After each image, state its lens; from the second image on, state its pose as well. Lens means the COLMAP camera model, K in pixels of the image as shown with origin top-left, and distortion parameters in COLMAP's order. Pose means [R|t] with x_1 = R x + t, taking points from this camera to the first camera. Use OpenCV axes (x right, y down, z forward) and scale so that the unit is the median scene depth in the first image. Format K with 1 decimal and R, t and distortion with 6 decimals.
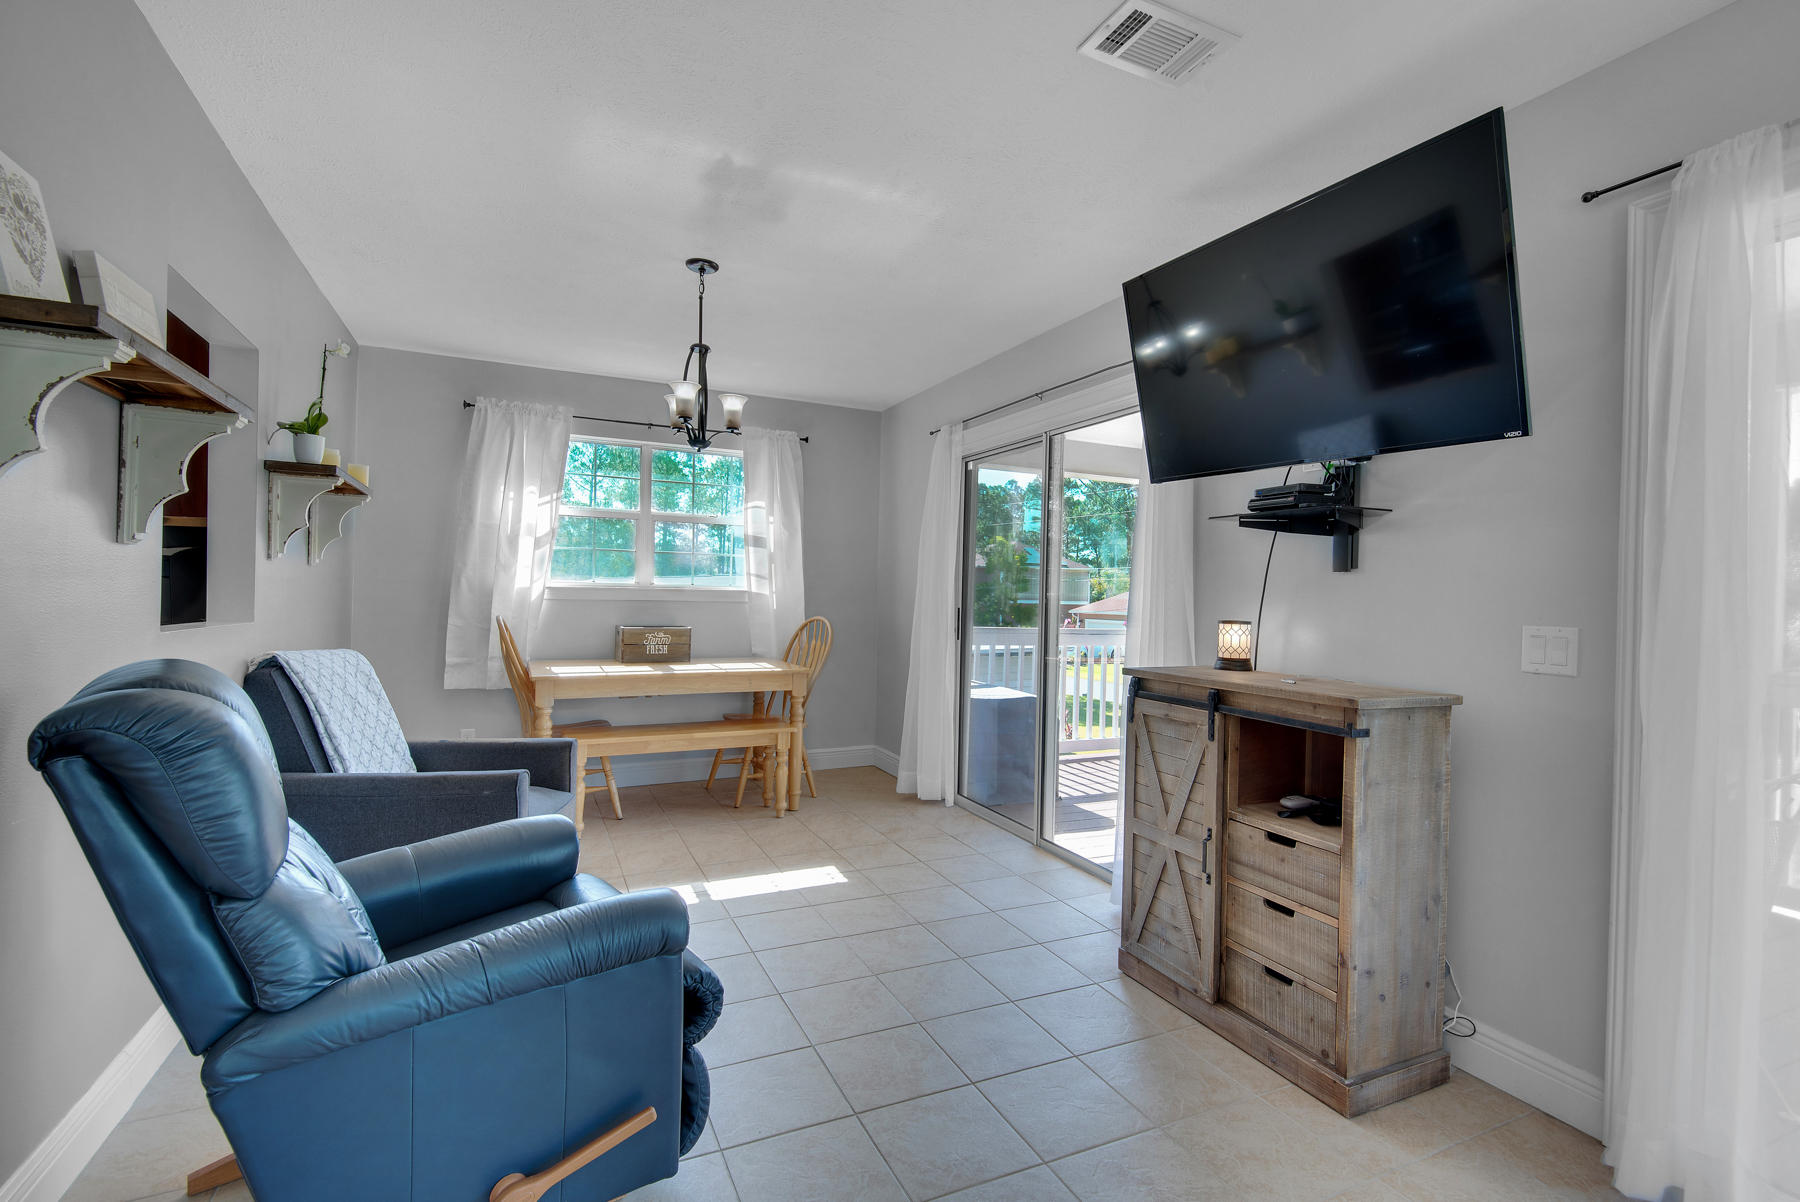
lens RADIAL K [[822.5, 0, 906.5], [0, 822.5, 597.5], [0, 0, 1]] dist [0.019403, -0.007149]
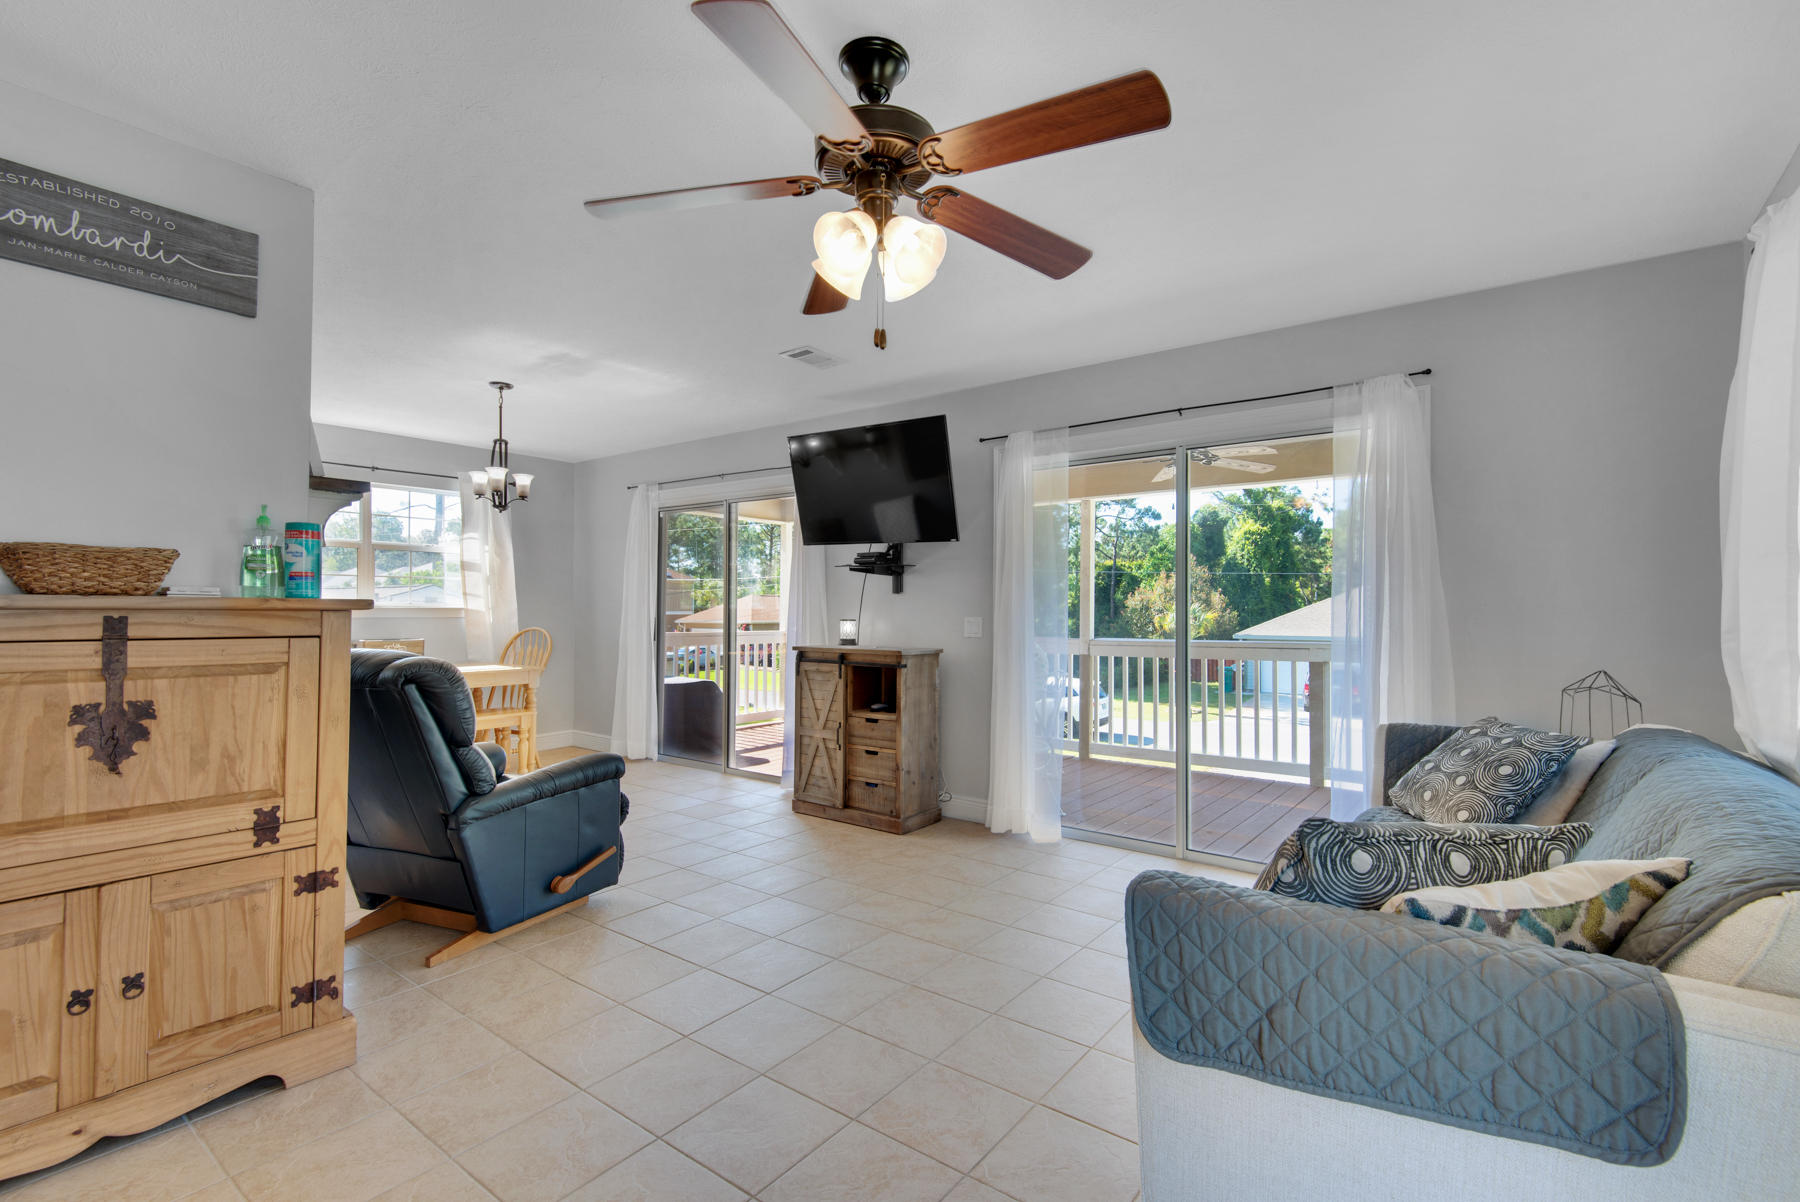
lens RADIAL K [[822.5, 0, 898.4], [0, 822.5, 600.2], [0, 0, 1]] dist [0.019403, -0.007149]
pose [[0.891424, -0.015307, 0.452912, -0.410165], [0.019022, 0.999812, -0.003647, -0.008171], [-0.452771, 0.011866, 0.891548, -0.857737]]
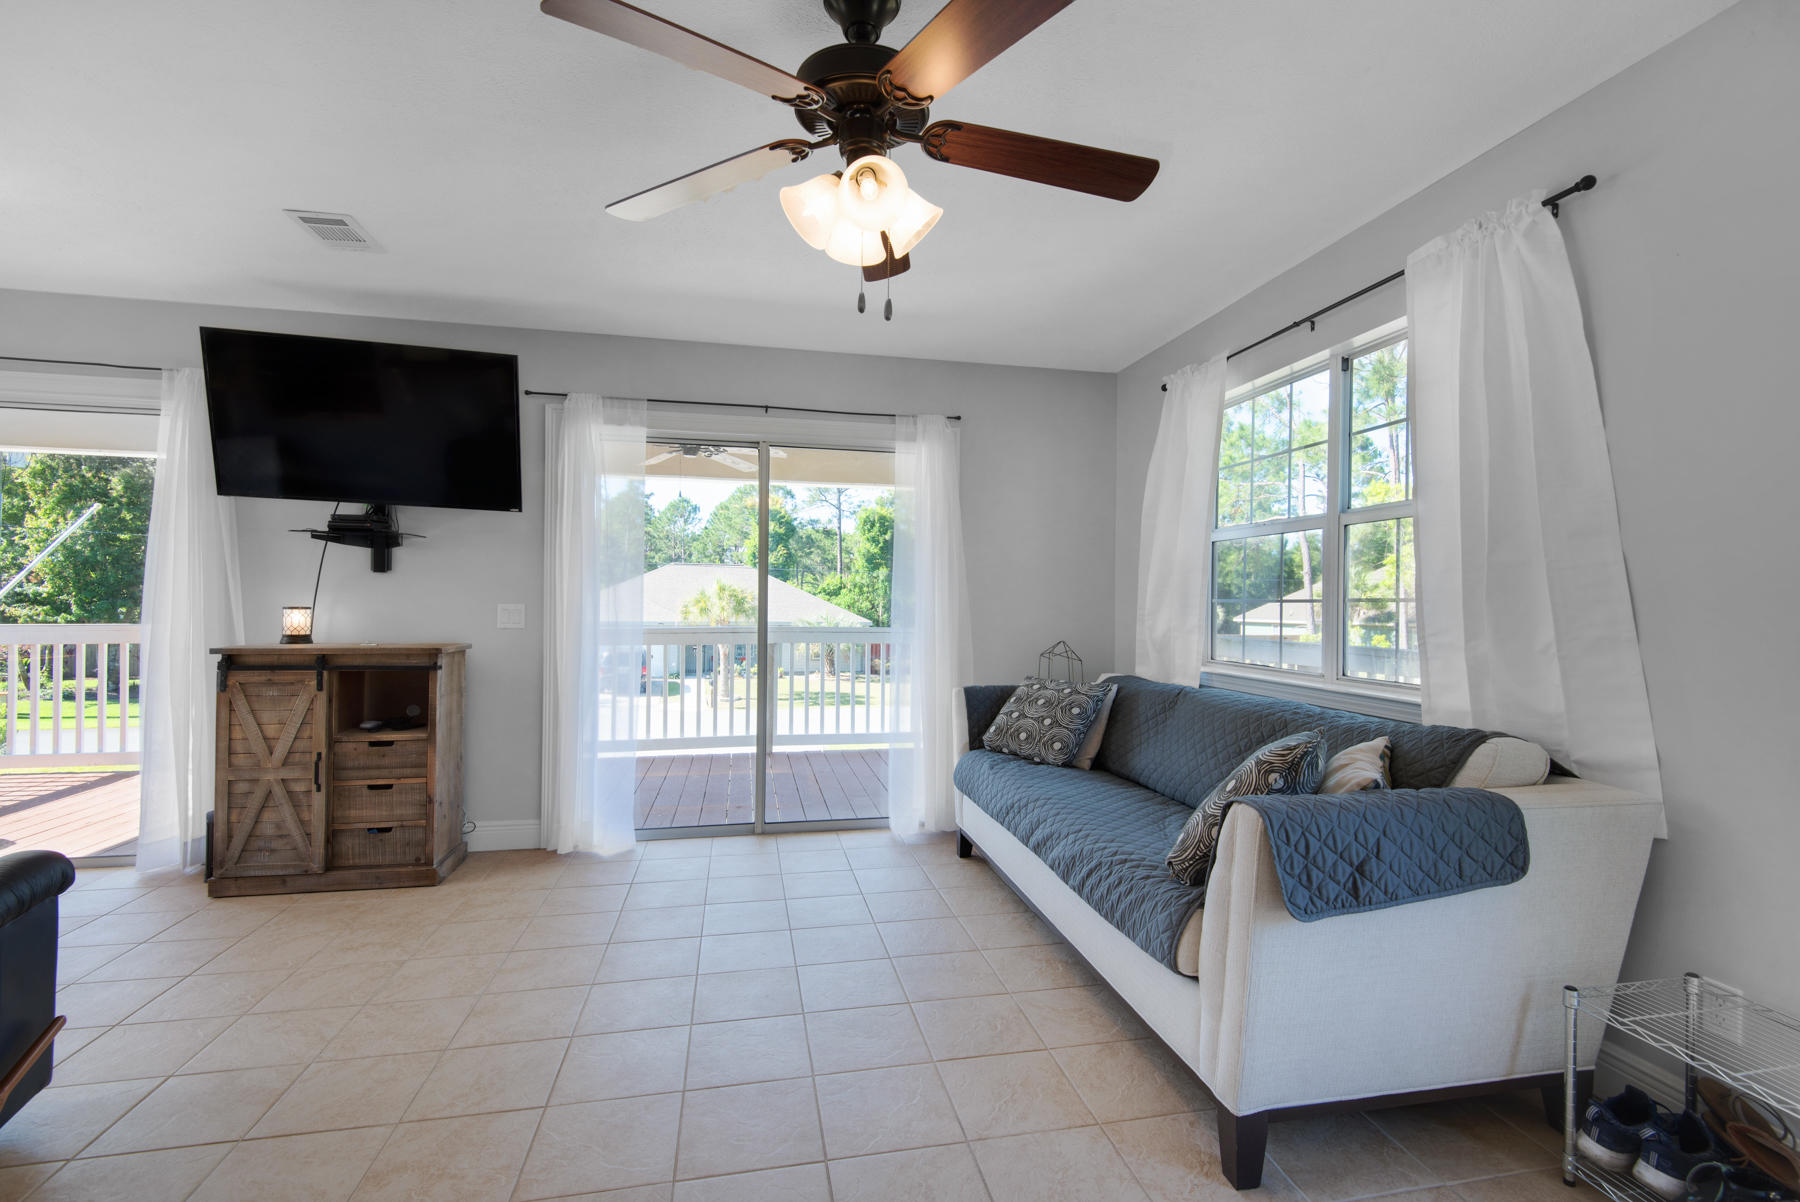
lens RADIAL K [[822.5, 0, 921.2], [0, 822.5, 595.9], [0, 0, 1]] dist [0.019403, -0.007149]
pose [[0.226128, -0.015696, 0.973971, -0.787986], [-0.003663, 0.999849, 0.016963, -0.018716], [-0.974091, -0.007404, 0.226036, -0.333002]]
